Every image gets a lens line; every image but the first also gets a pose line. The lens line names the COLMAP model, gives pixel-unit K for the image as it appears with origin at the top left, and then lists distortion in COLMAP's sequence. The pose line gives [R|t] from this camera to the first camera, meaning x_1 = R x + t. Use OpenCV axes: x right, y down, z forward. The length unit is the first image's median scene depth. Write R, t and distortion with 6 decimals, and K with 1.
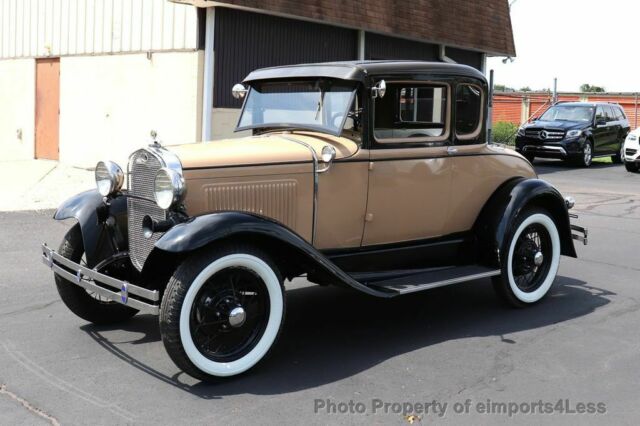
lens RADIAL K [[758.8, 0, 285.3], [0, 758.8, 212.0], [0, 0, 1]] dist [-0.145458, 0.178182]
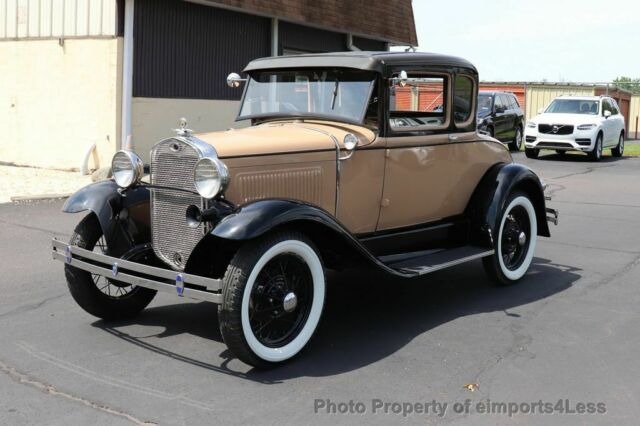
lens RADIAL K [[774.5, 0, 334.0], [0, 774.5, 204.3], [0, 0, 1]] dist [-0.117135, 0.067071]
pose [[0.979001, -0.023824, 0.202456, -0.152055], [0.023608, 0.999715, 0.003485, 0.003298], [-0.202481, 0.001368, 0.979285, -0.023225]]
